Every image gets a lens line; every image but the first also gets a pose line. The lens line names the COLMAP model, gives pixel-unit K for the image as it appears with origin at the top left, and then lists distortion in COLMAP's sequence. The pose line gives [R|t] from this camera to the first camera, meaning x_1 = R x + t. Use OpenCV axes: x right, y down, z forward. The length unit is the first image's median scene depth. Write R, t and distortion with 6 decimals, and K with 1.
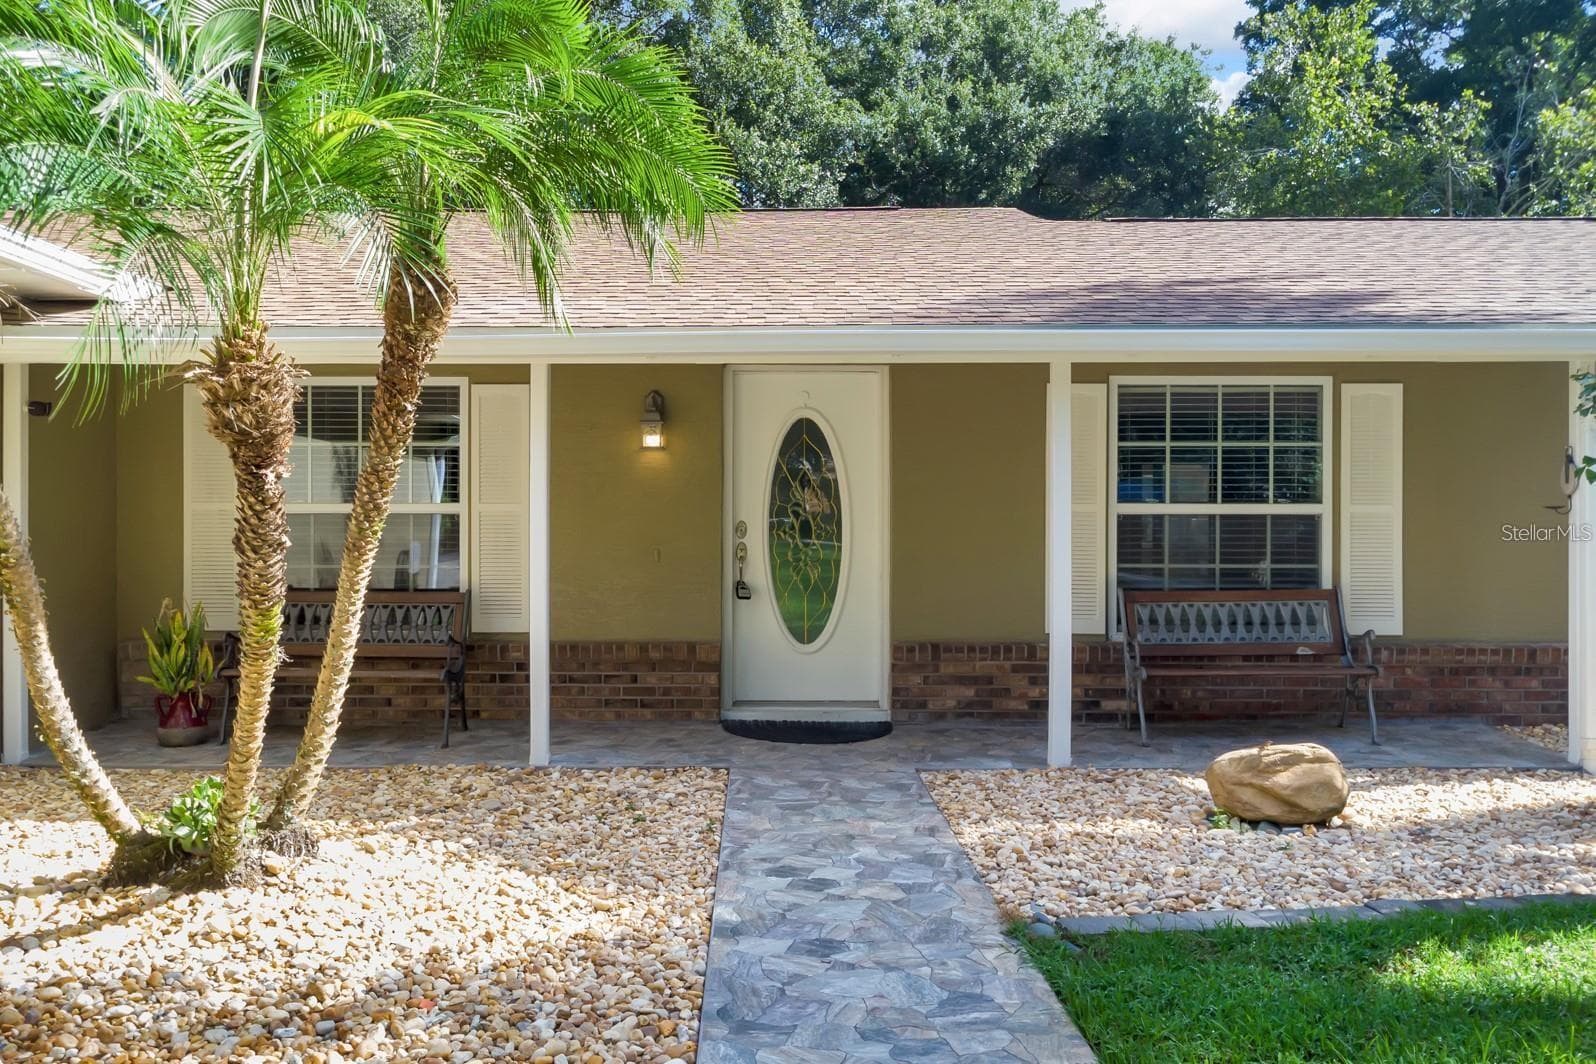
lens RADIAL K [[1314.3, 0, 798.0], [0, 1314.3, 532.0], [0, 0, 1]] dist [0.002743, -0.001154]
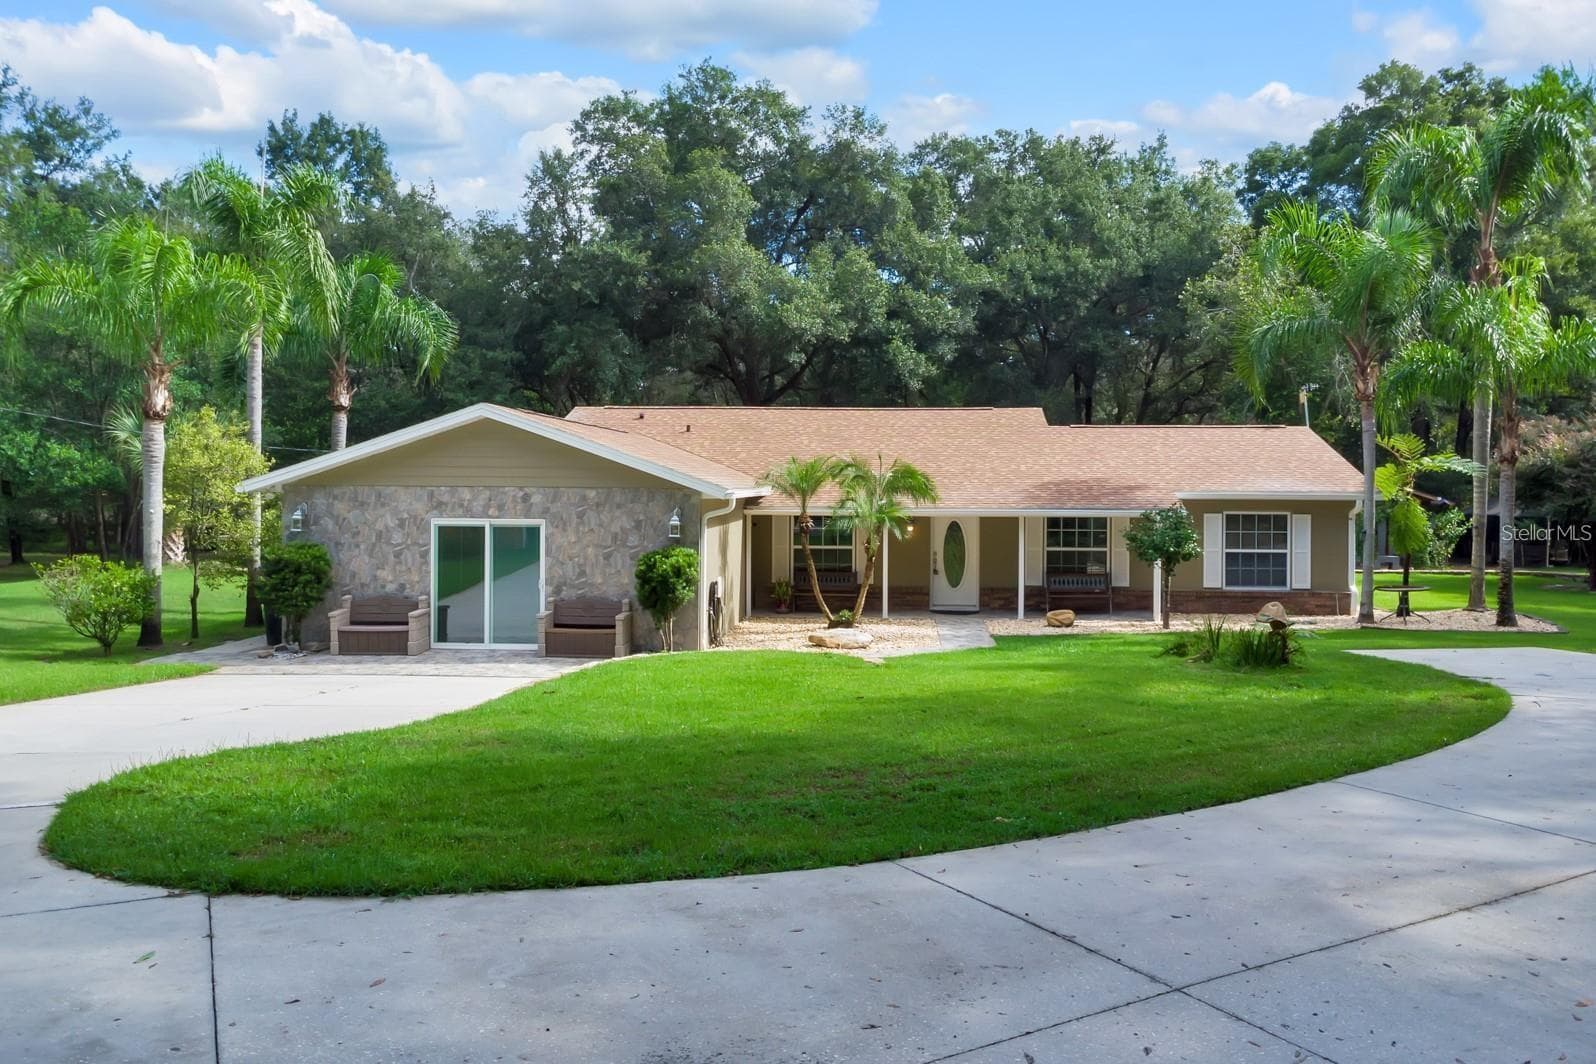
lens RADIAL K [[1334.6, 0, 798.8], [0, 1334.6, 539.4], [0, 0, 1]] dist [-0.001436, 0.002355]
pose [[0.994826, 0.008731, -0.101220, -0.045547], [-0.004702, 0.999189, 0.039980, -0.174115], [0.101487, -0.039298, 0.994060, -2.444039]]
